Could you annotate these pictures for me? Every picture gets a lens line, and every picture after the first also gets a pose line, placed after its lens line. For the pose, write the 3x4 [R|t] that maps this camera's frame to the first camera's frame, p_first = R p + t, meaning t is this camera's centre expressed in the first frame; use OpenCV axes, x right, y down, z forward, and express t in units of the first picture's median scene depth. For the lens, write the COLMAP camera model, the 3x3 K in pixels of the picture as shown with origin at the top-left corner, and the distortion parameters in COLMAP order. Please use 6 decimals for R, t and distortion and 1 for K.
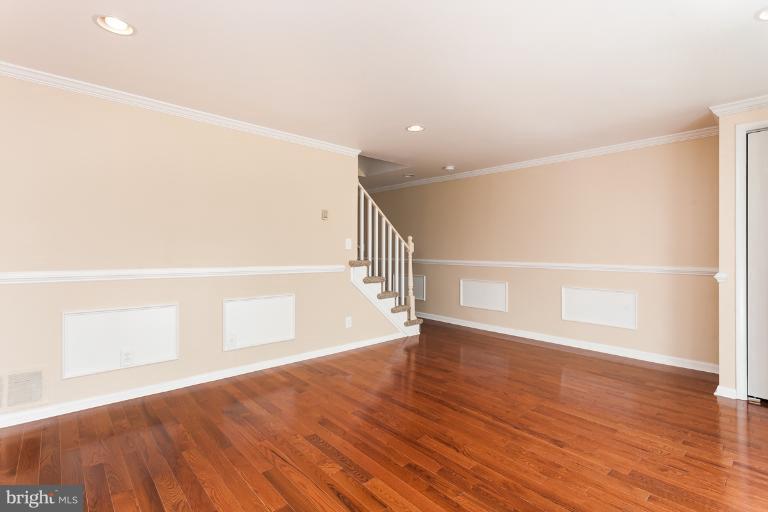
lens RADIAL K [[358.4, 0, 385.1], [0, 358.4, 252.9], [0, 0, 1]] dist [0.001515, 0.000352]
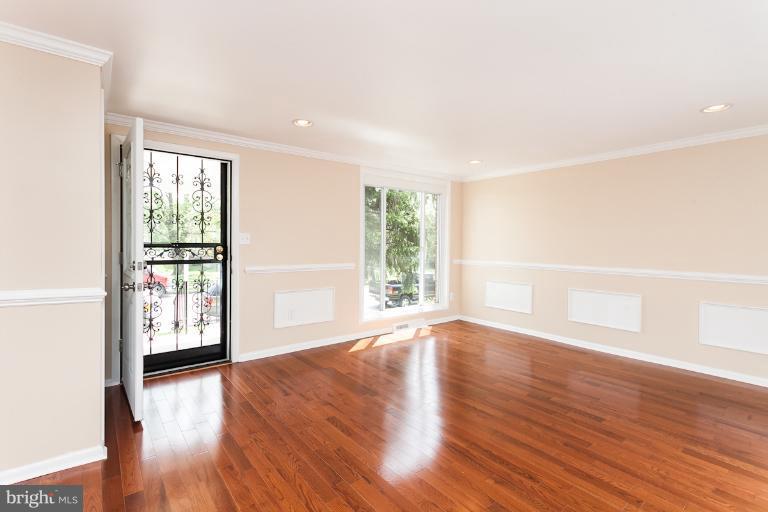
lens RADIAL K [[358.4, 0, 382.7], [0, 358.4, 251.0], [0, 0, 1]] dist [0.001515, 0.000352]
pose [[-0.997549, -0.014871, 0.068375, 0.348540], [-0.013116, 0.999575, 0.026045, -0.045431], [-0.068733, 0.025084, -0.997320, 1.788059]]
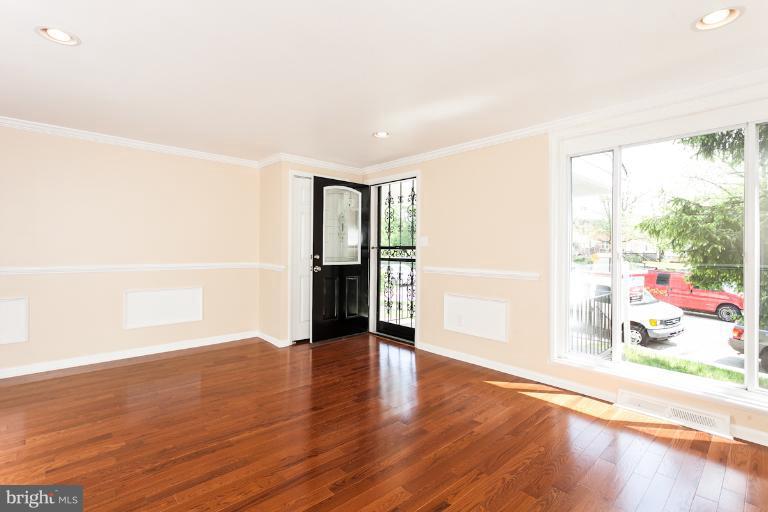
lens RADIAL K [[358.4, 0, 381.8], [0, 358.4, 259.3], [0, 0, 1]] dist [0.001515, 0.000352]
pose [[0.001285, -0.031600, 0.999500, -0.595167], [-0.002216, 0.999498, 0.031603, -0.020564], [-0.999997, -0.002255, 0.001214, 0.621595]]
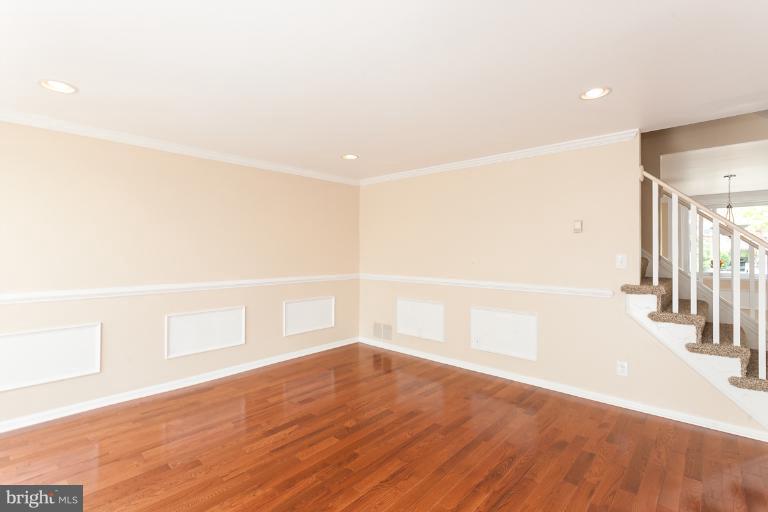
lens RADIAL K [[358.4, 0, 381.4], [0, 358.4, 248.9], [0, 0, 1]] dist [0.001515, 0.000352]
pose [[0.085669, -0.017490, -0.996170, 0.912527], [-0.004857, 0.999827, -0.017972, -0.053428], [0.996312, 0.006378, 0.085570, 0.694531]]
